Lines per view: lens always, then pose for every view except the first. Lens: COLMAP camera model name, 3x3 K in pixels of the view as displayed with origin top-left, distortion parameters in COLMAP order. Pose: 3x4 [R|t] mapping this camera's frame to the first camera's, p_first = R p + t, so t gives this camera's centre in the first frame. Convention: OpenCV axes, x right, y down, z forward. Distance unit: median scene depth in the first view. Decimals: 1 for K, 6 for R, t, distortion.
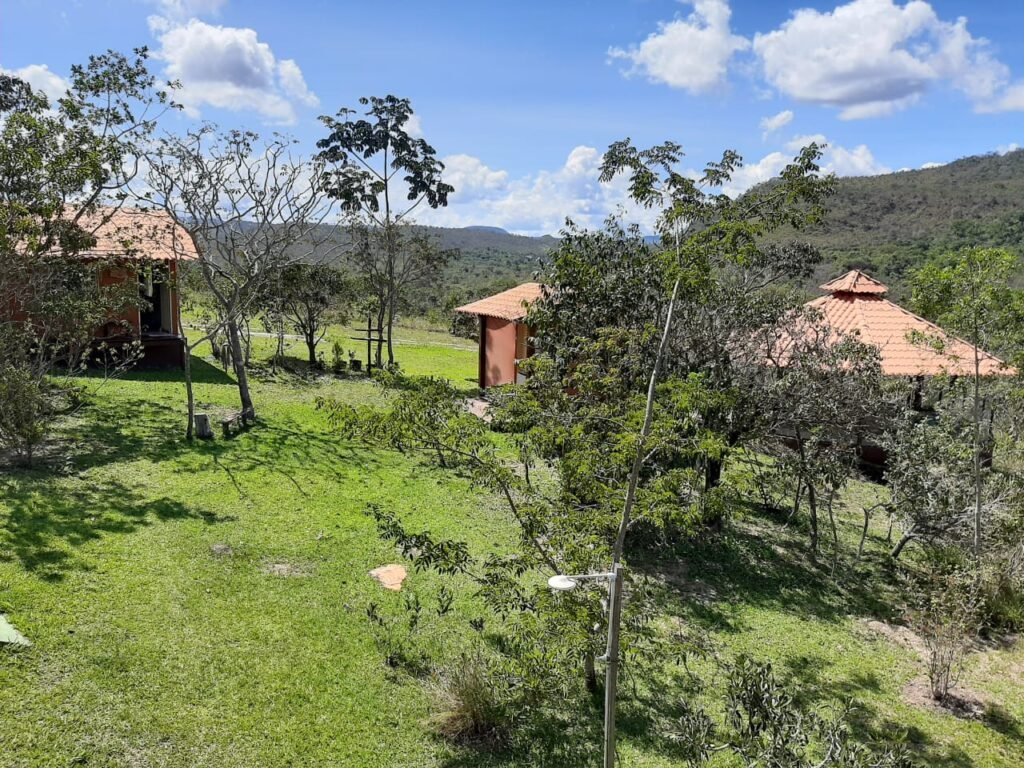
lens RADIAL K [[1010.4, 0, 512.8], [0, 1010.4, 395.8], [0, 0, 1]] dist [0.371817, -0.575344]
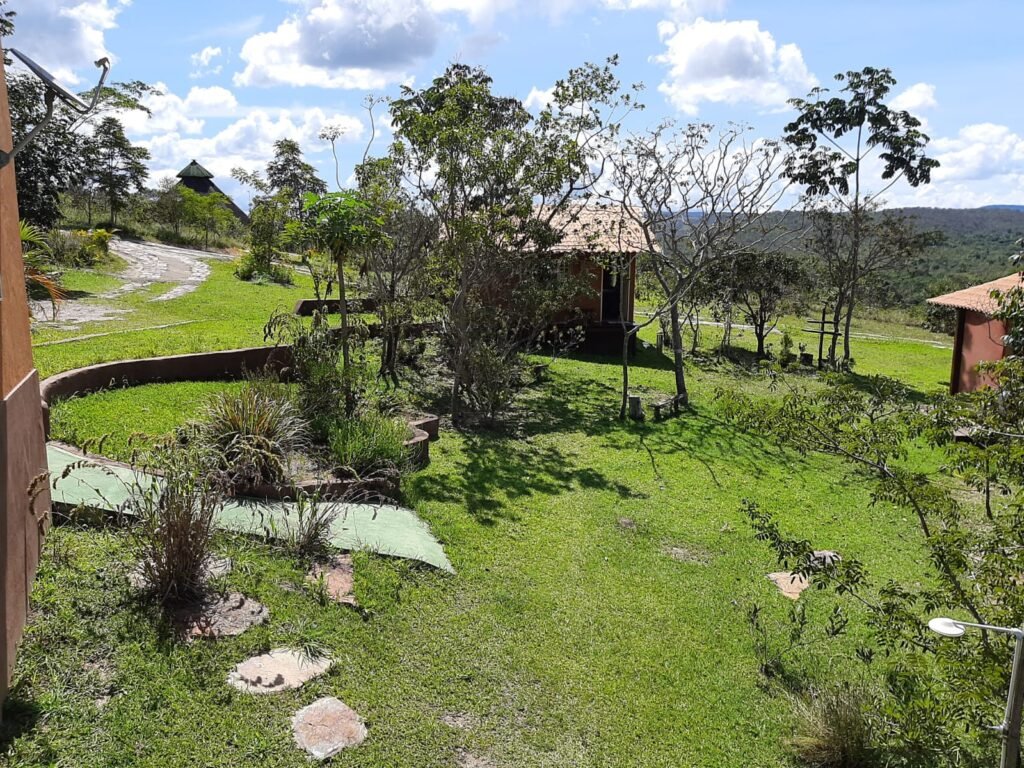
lens RADIAL K [[1010.4, 0, 512.8], [0, 1010.4, 395.8], [0, 0, 1]] dist [0.371817, -0.575344]
pose [[0.833140, 0.079924, -0.547256, 0.166207], [-0.076658, 0.996640, 0.028849, -0.003515], [0.547723, 0.017916, 0.836468, 0.054258]]
